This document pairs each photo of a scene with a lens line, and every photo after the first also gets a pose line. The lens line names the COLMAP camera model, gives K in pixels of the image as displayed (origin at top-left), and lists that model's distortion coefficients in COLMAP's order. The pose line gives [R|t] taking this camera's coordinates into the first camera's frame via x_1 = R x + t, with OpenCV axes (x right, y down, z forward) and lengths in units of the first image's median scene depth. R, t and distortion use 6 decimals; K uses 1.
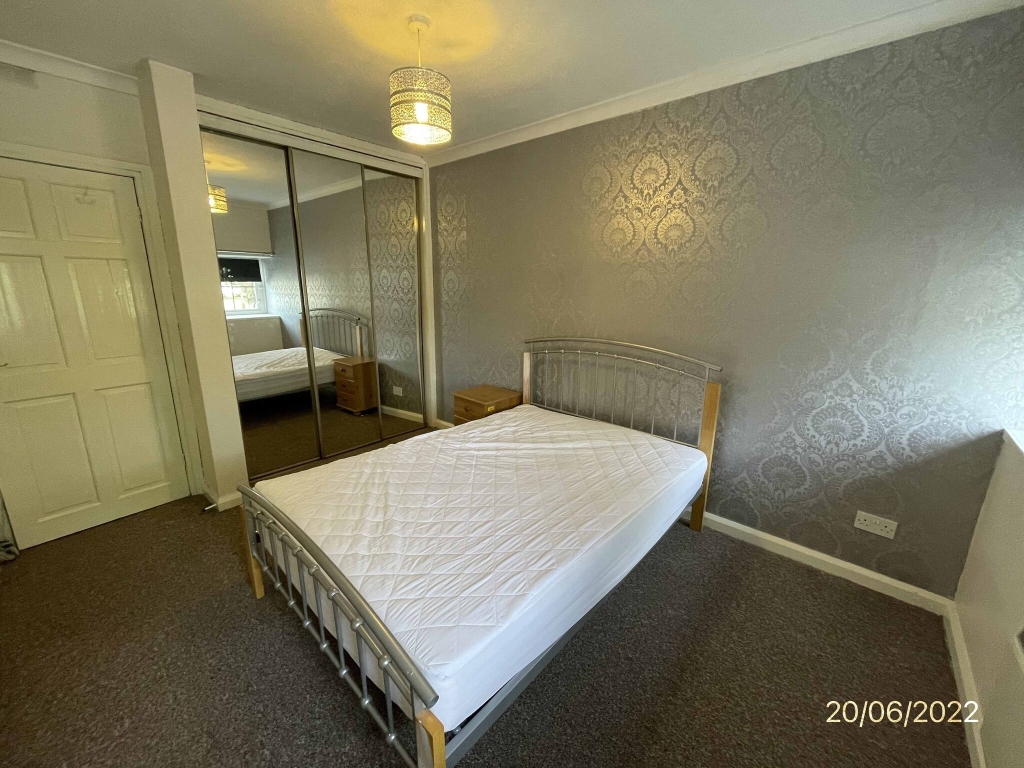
lens RADIAL K [[412.7, 0, 512.0], [0, 412.7, 384.0], [0, 0, 1]] dist [-0.000113, -0.002696]
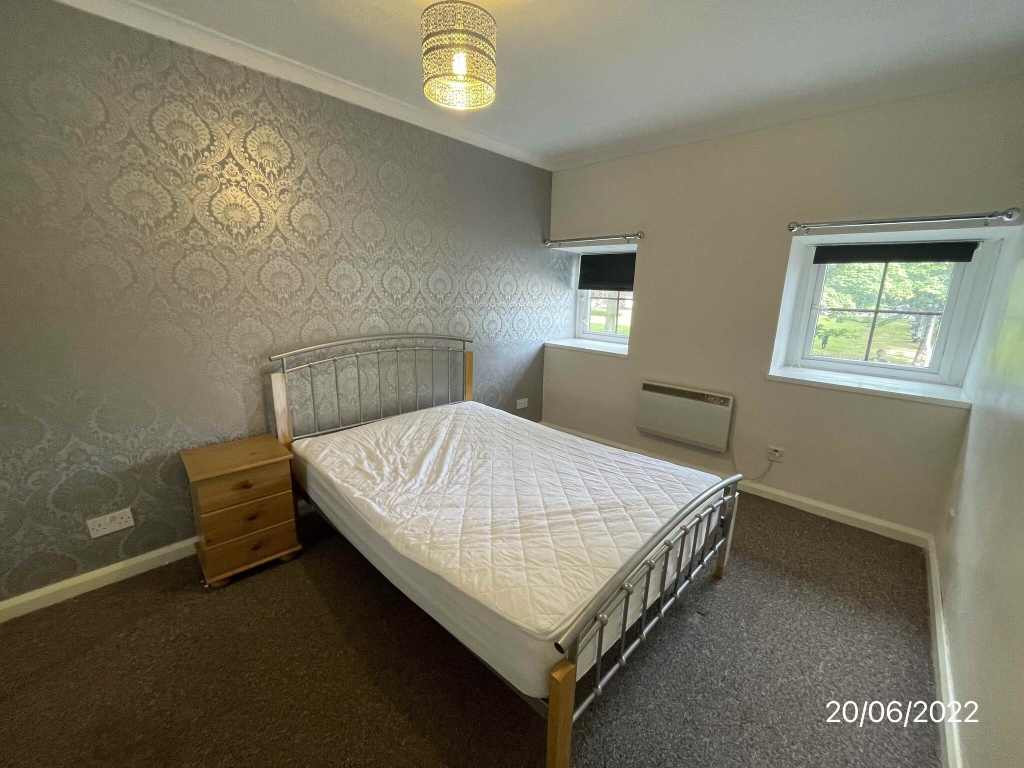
lens RADIAL K [[415.5, 0, 509.1], [0, 415.5, 379.5], [0, 0, 1]] dist [0.000516, -0.000016]
pose [[0.035918, -0.243341, 0.969275, -0.586120], [0.209252, 0.950233, 0.230806, -0.133911], [-0.977202, 0.194533, 0.085050, 0.492848]]
